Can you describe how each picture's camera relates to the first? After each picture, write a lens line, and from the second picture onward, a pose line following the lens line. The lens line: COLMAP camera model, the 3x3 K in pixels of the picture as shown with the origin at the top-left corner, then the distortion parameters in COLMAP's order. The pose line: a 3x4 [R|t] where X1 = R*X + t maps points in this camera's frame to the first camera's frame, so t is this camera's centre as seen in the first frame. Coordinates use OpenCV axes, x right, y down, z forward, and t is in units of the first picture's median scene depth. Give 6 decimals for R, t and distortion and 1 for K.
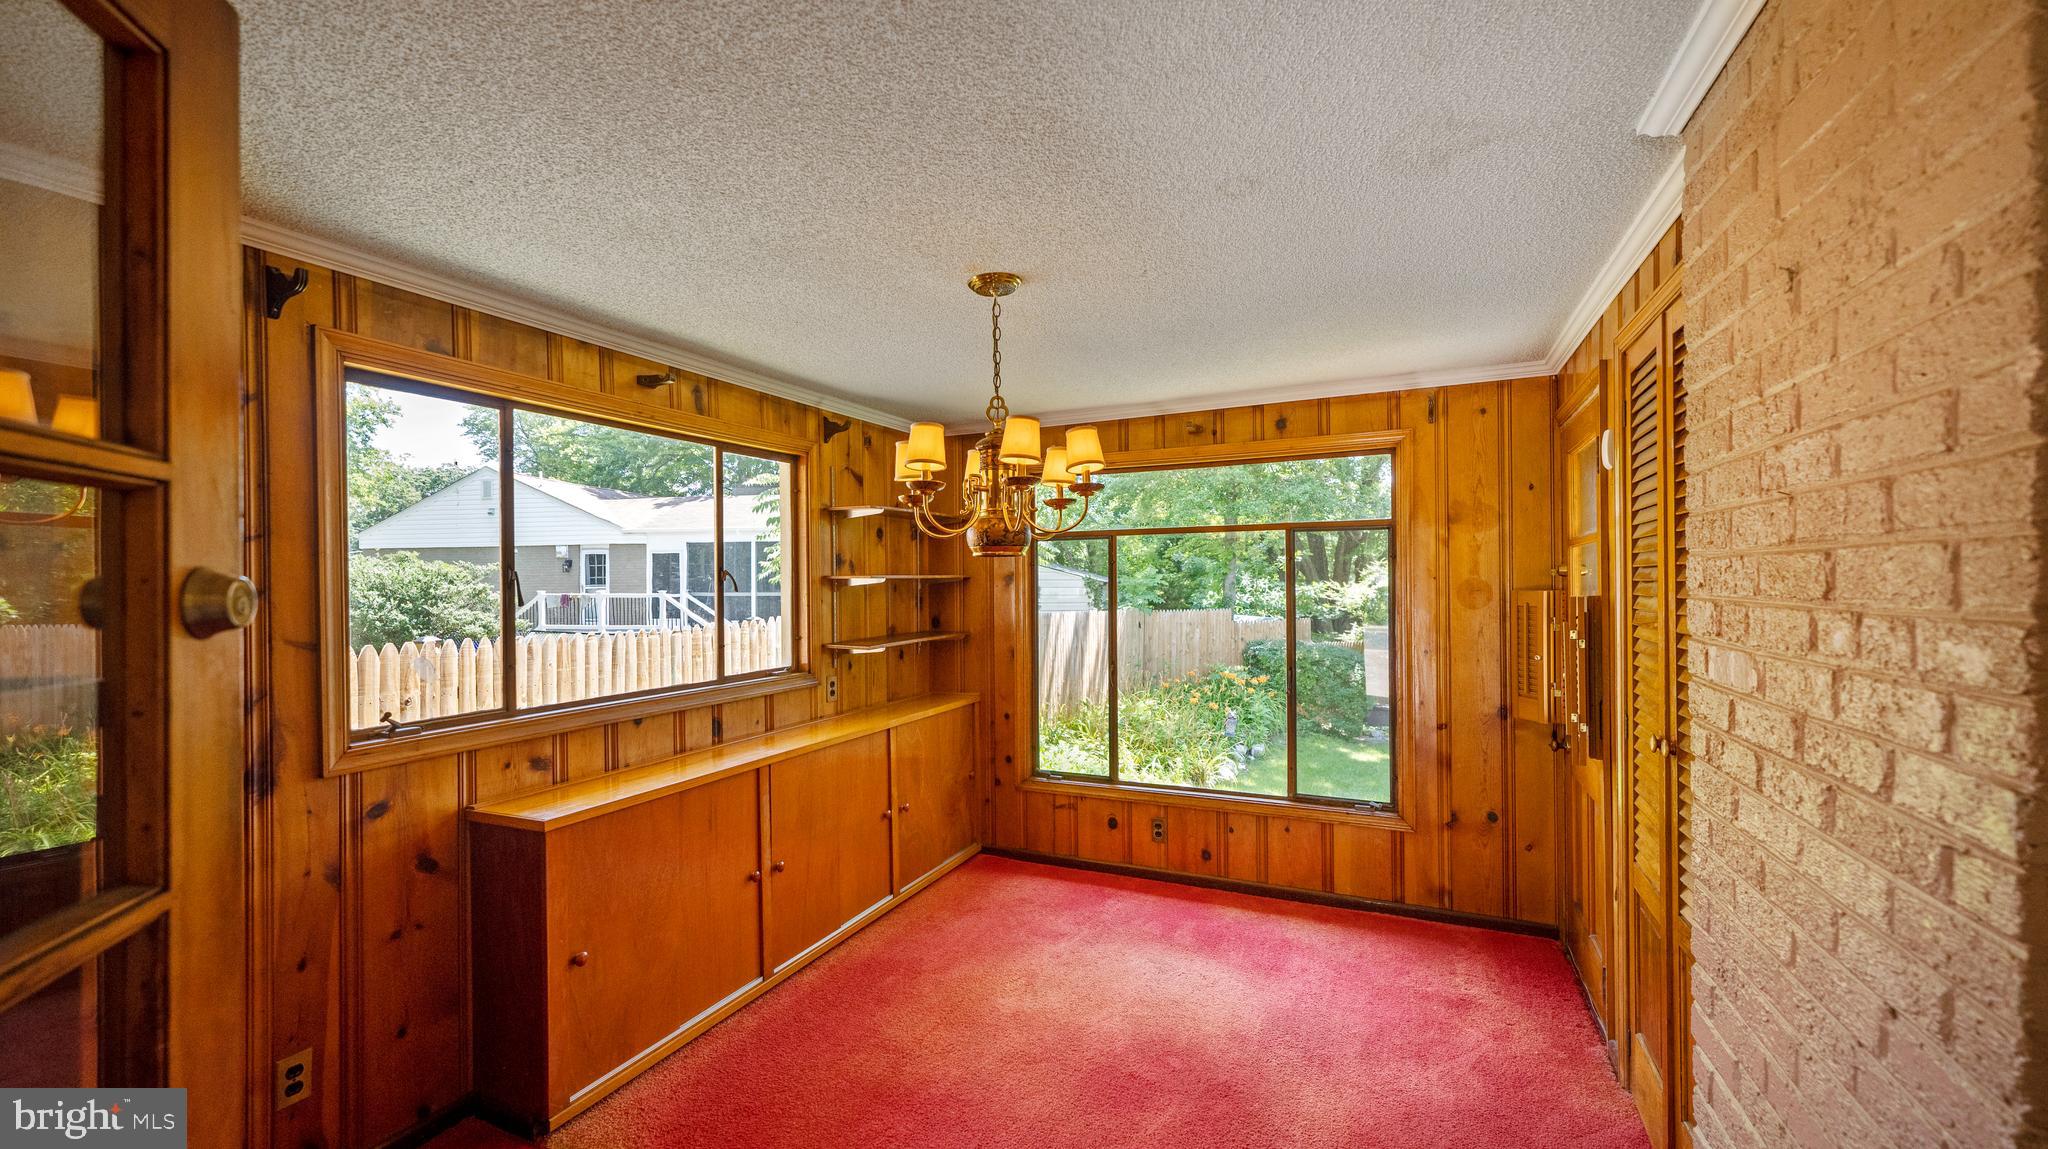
lens RADIAL K [[834.4, 0, 1023.7], [0, 834.4, 577.3], [0, 0, 1]] dist [0.001925, 0.000327]
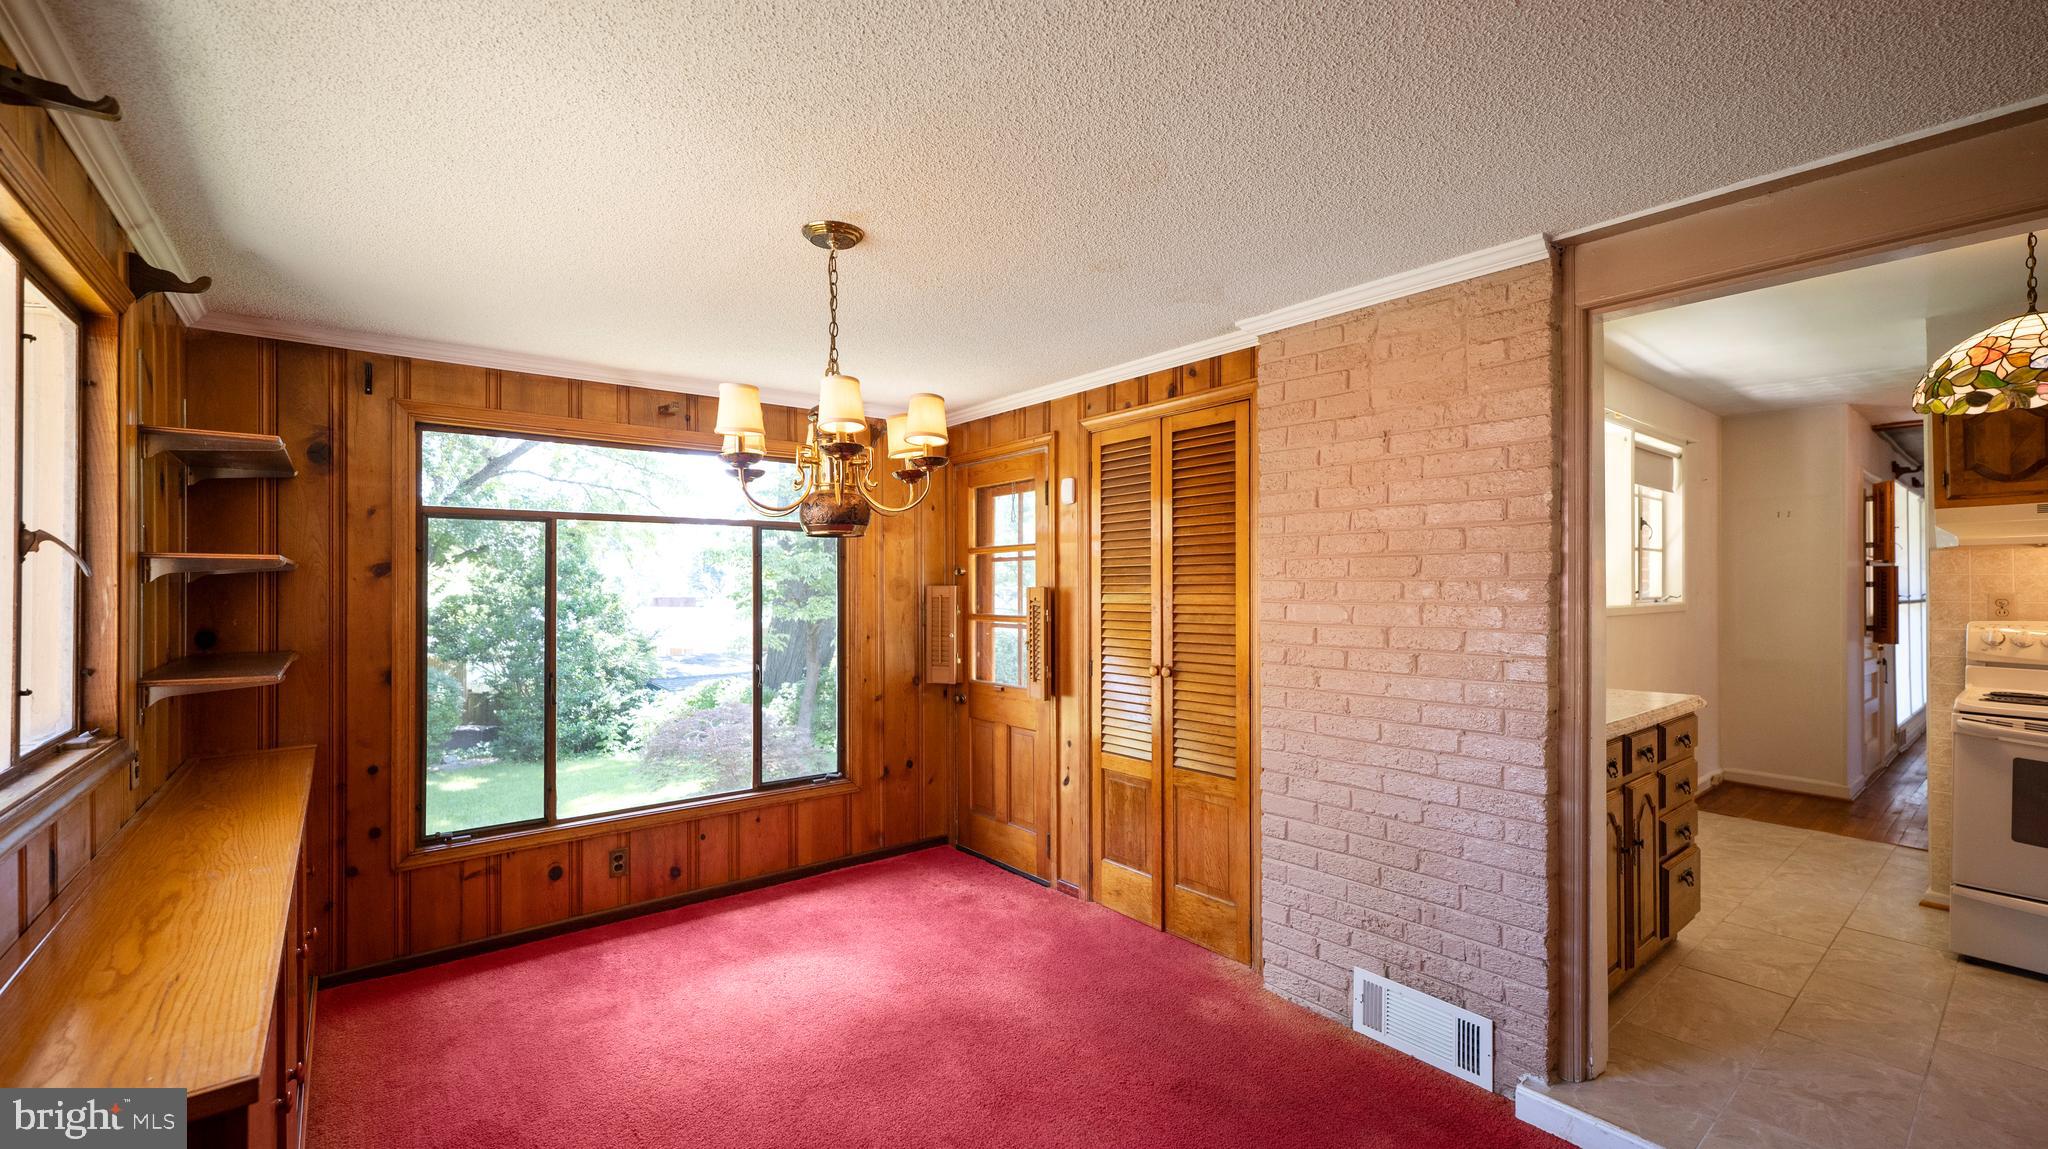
lens RADIAL K [[832.9, 0, 1019.9], [0, 832.9, 576.1], [0, 0, 1]] dist [0.001615, -0.000142]
pose [[0.450319, 0.015282, 0.892737, -0.461371], [-0.003782, 0.999877, -0.015209, 0.018400], [-0.892860, 0.003472, 0.450322, 0.256090]]
